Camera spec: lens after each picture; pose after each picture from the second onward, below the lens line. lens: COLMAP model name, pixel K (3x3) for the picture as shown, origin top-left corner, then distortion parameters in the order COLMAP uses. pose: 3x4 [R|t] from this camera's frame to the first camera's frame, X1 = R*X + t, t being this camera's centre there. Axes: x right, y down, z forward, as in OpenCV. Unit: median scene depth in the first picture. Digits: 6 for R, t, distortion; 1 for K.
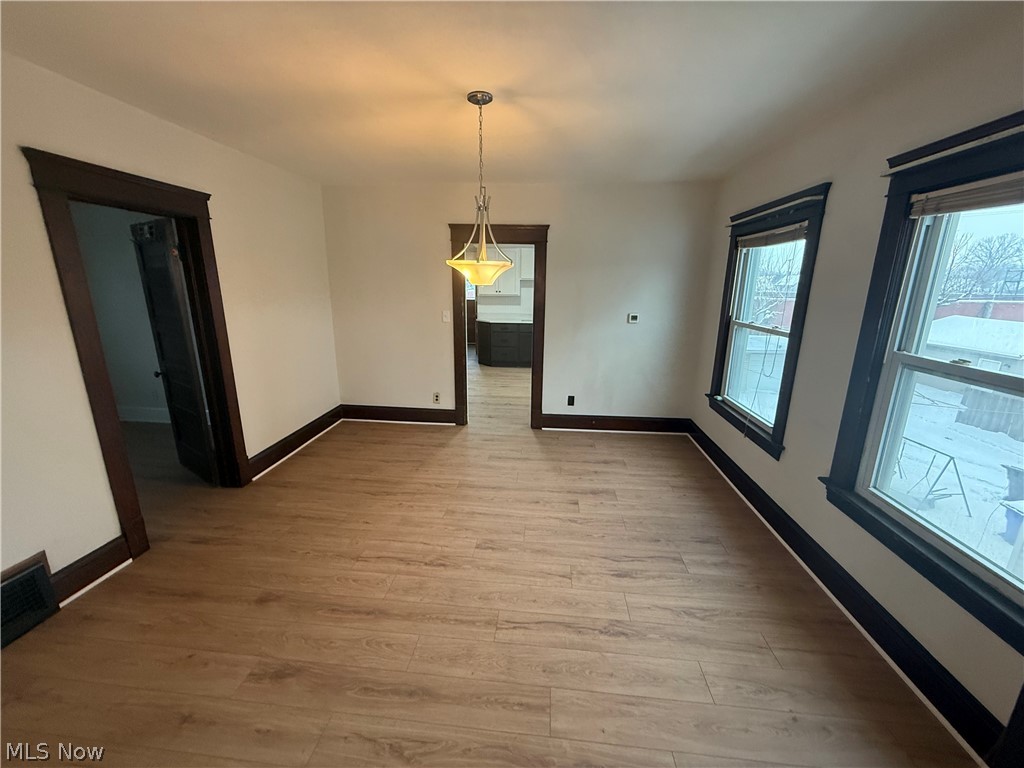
lens RADIAL K [[406.4, 0, 509.8], [0, 406.4, 380.4], [0, 0, 1]] dist [-0.001909, 0.000823]
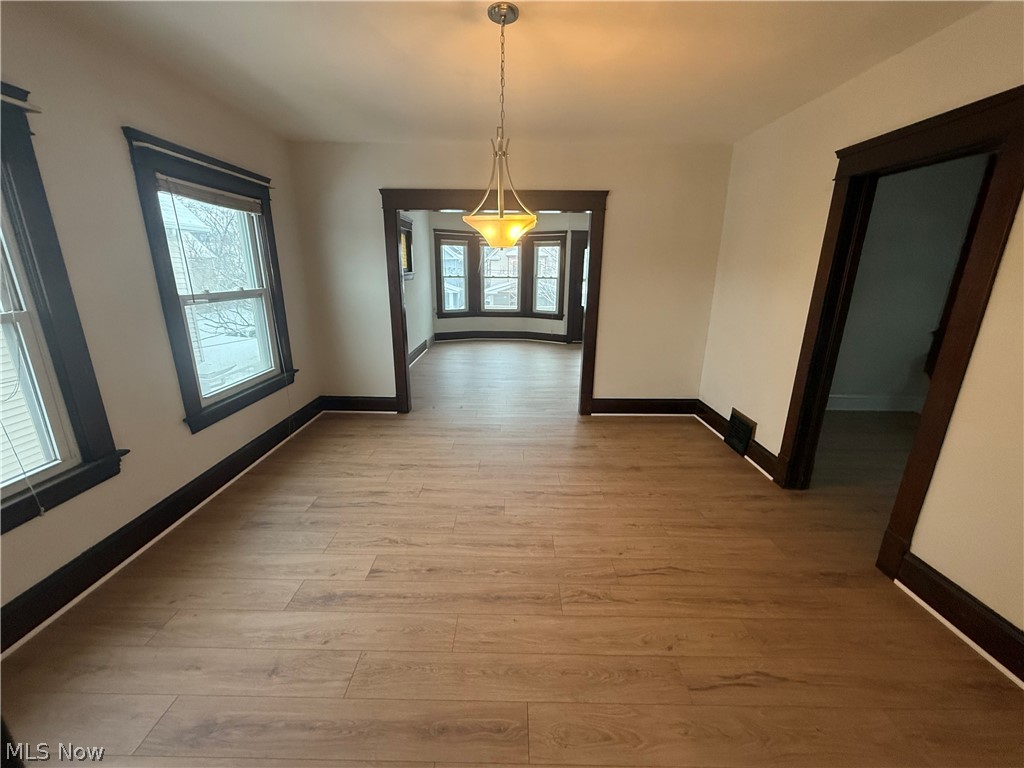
lens RADIAL K [[406.4, 0, 509.2], [0, 406.4, 383.9], [0, 0, 1]] dist [-0.001909, 0.000823]
pose [[-0.996002, 0.006785, -0.089072, -0.006491], [-0.038198, 0.869007, 0.493323, -0.374127], [0.080751, 0.494754, -0.865273, 1.726800]]
